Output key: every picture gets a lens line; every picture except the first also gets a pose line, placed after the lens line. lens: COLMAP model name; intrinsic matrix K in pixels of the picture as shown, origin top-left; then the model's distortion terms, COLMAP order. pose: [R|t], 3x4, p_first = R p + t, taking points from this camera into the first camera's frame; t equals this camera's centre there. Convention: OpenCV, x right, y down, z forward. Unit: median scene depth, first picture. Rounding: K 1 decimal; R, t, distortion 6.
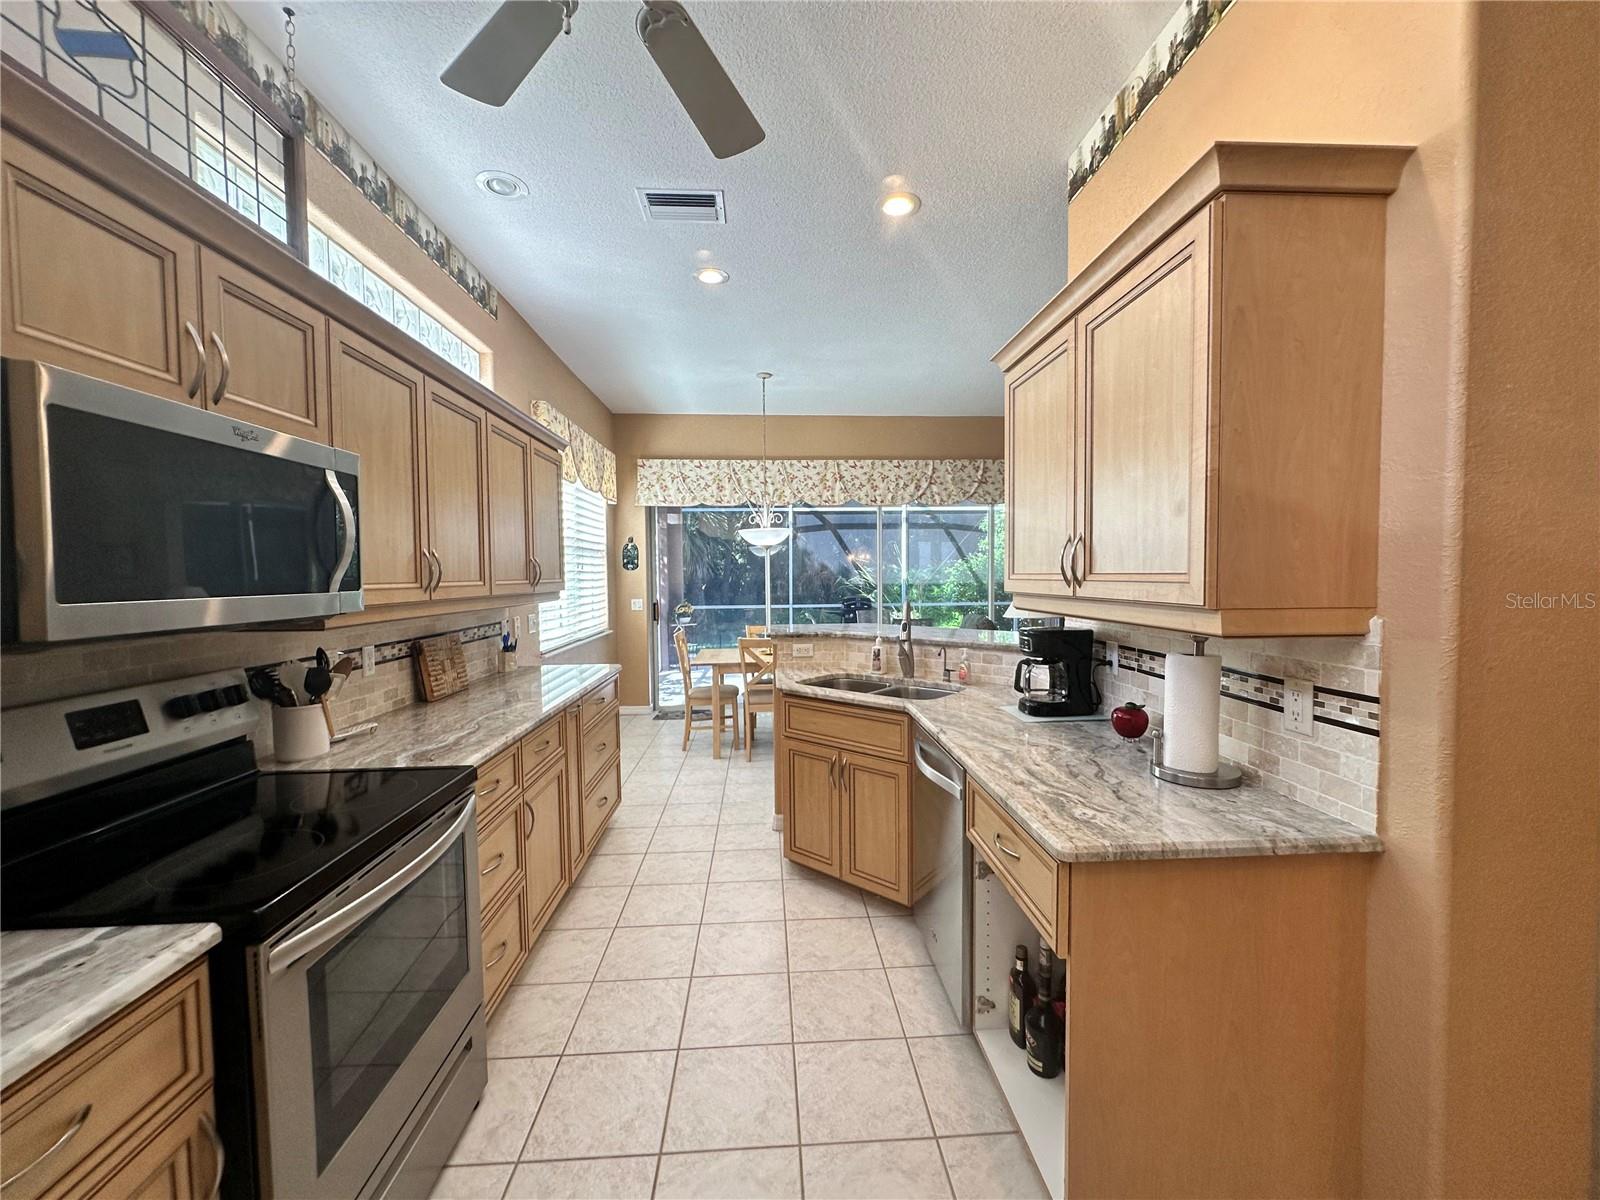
lens RADIAL K [[640.9, 0, 799.2], [0, 640.9, 598.5], [0, 0, 1]] dist [-0.005671, 0.001107]
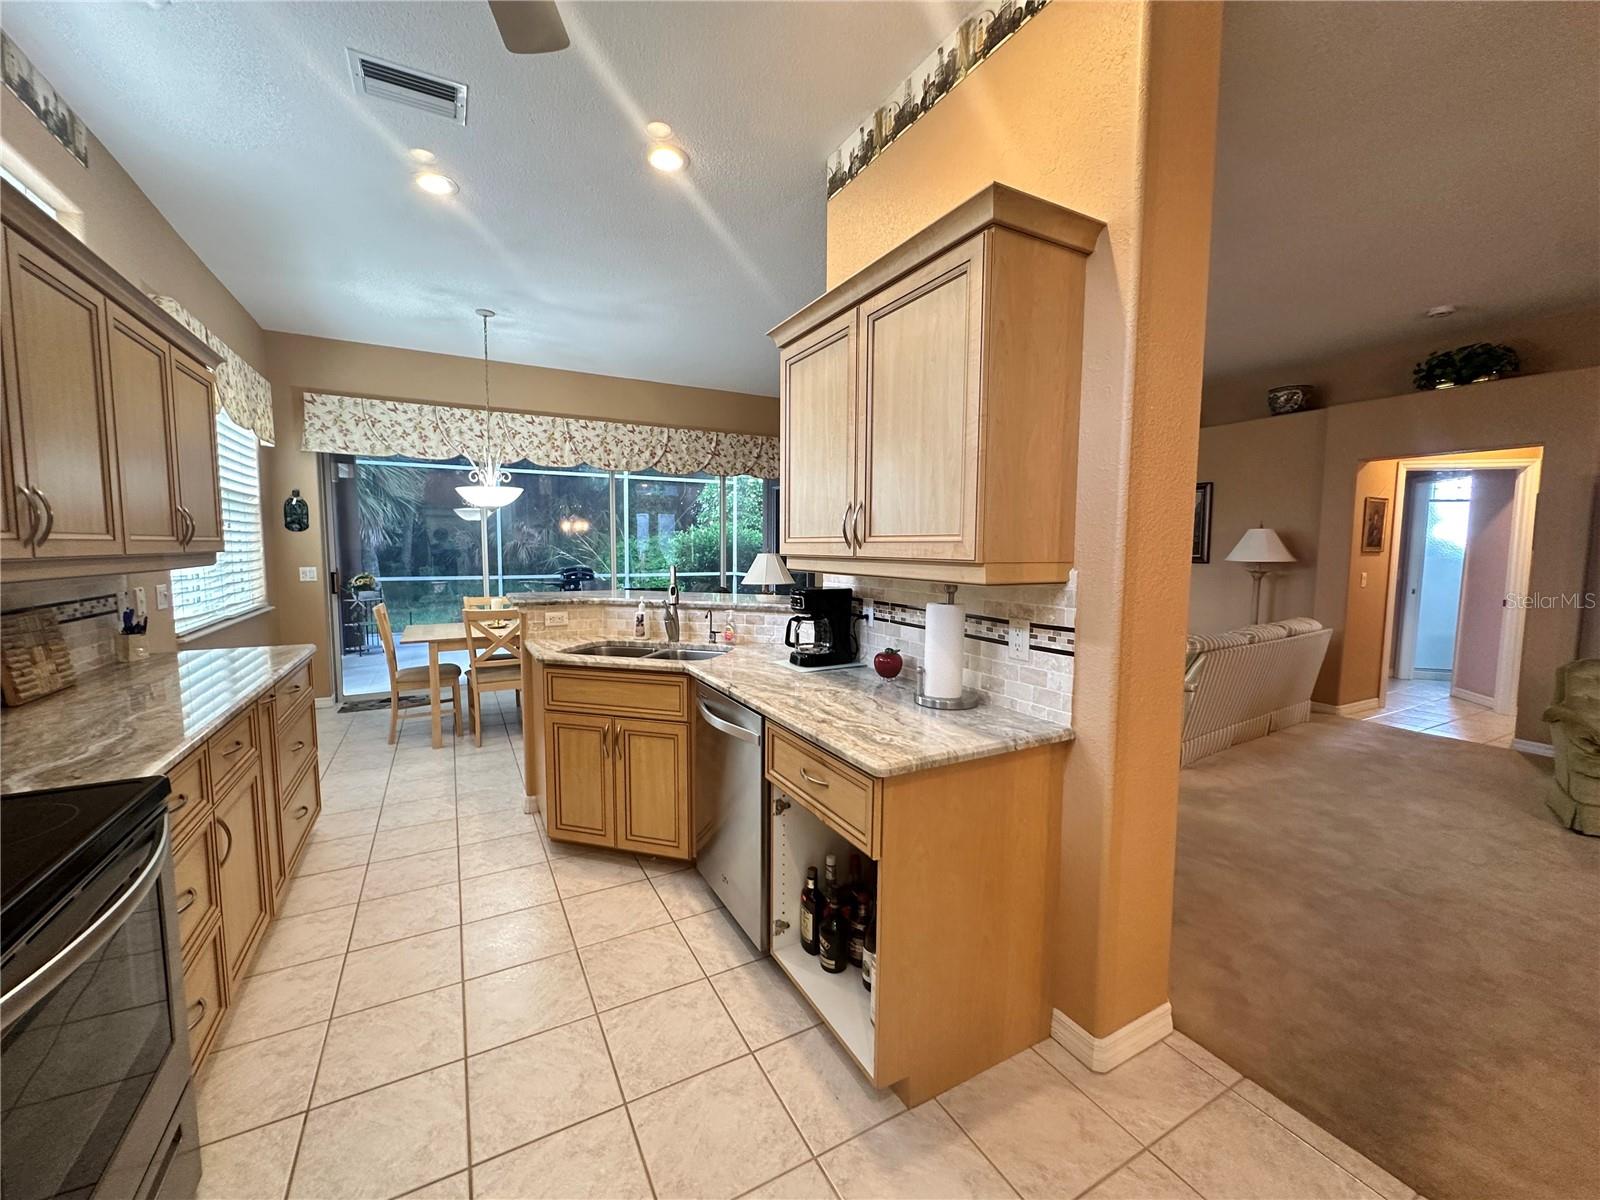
lens RADIAL K [[640.9, 0, 799.2], [0, 640.9, 598.5], [0, 0, 1]] dist [-0.005671, 0.001107]
pose [[0.902409, -0.019784, 0.430426, -0.105287], [0.001288, 0.999065, 0.043219, 0.015407], [-0.430878, -0.038447, 0.901591, 0.008373]]
